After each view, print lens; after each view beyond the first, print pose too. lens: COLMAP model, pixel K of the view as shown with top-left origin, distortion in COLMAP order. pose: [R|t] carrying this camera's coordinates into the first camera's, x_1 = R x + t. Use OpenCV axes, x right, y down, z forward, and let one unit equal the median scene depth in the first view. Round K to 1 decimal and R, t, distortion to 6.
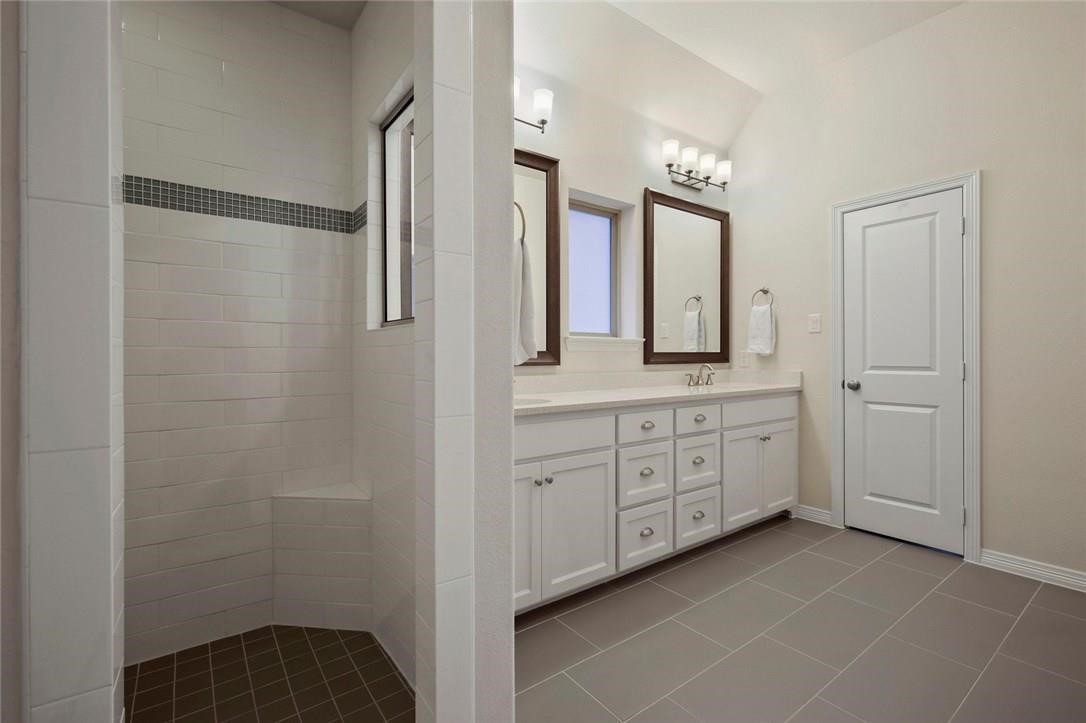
lens RADIAL K [[488.4, 0, 543.9], [0, 488.4, 358.9], [0, 0, 1]] dist [0.023305, -0.014098]
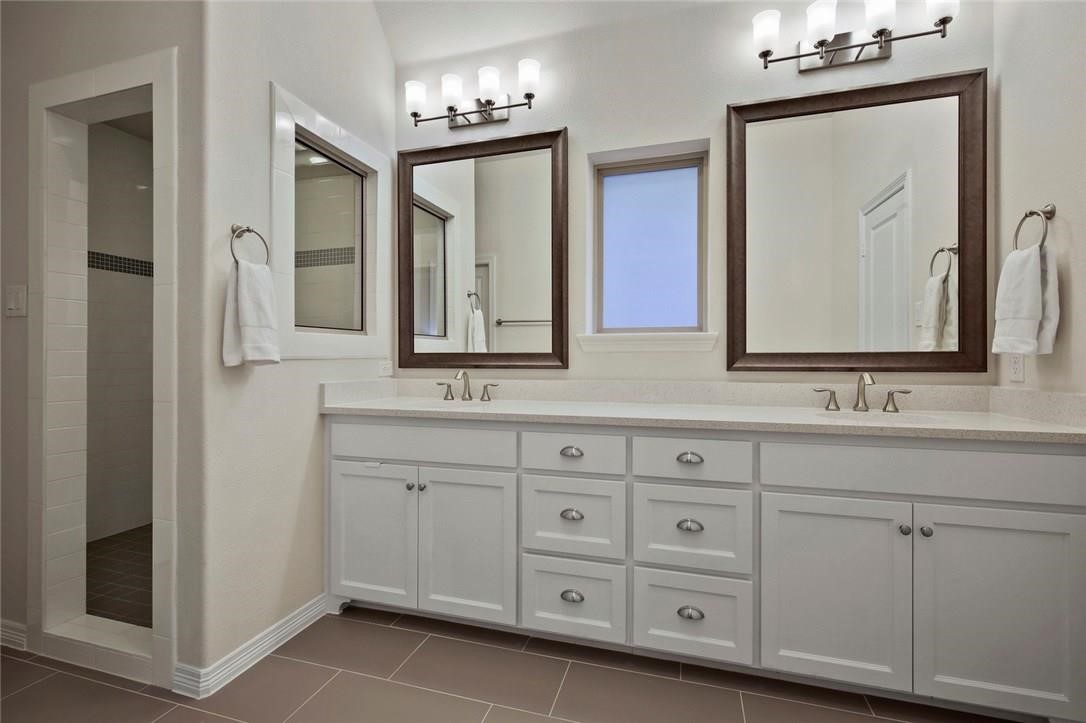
lens RADIAL K [[488.4, 0, 543.9], [0, 488.4, 358.9], [0, 0, 1]] dist [0.023305, -0.014098]
pose [[0.590668, 0.005402, -0.806896, 0.629546], [-0.004254, 0.999985, 0.003581, -0.006820], [0.806903, 0.001318, 0.590682, 0.422118]]
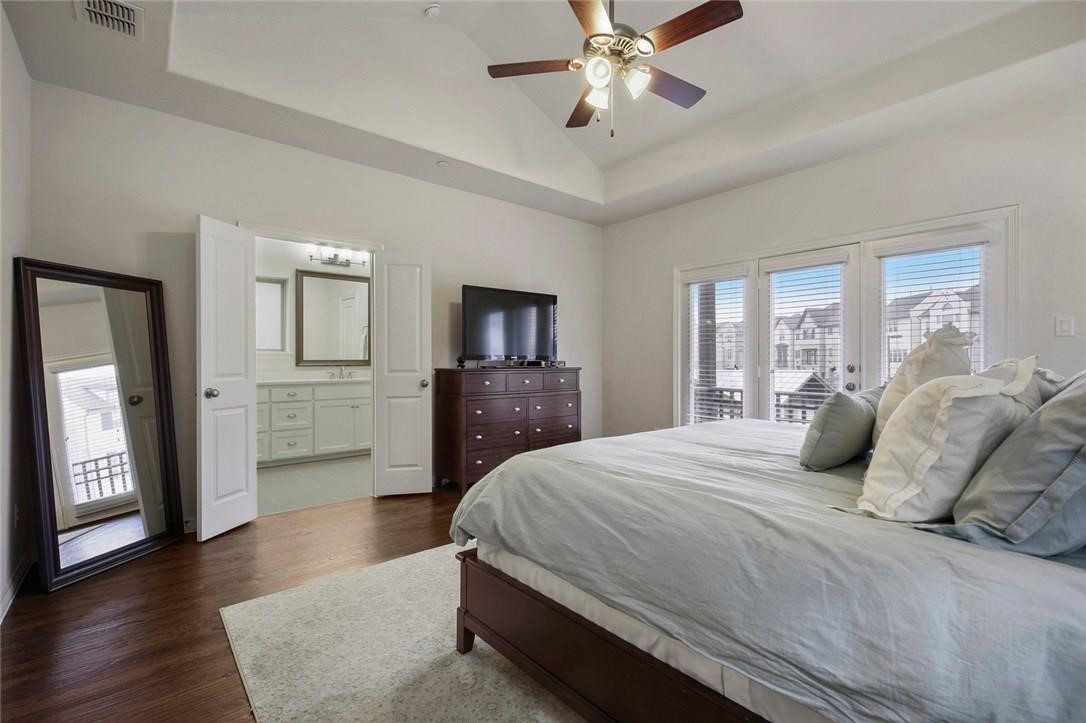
lens RADIAL K [[488.4, 0, 543.9], [0, 488.4, 358.9], [0, 0, 1]] dist [0.023305, -0.014098]
pose [[0.999199, 0.003240, 0.039877, 1.095723], [-0.002858, 0.999950, -0.009635, -0.002674], [-0.039906, 0.009513, 0.999158, -0.879754]]
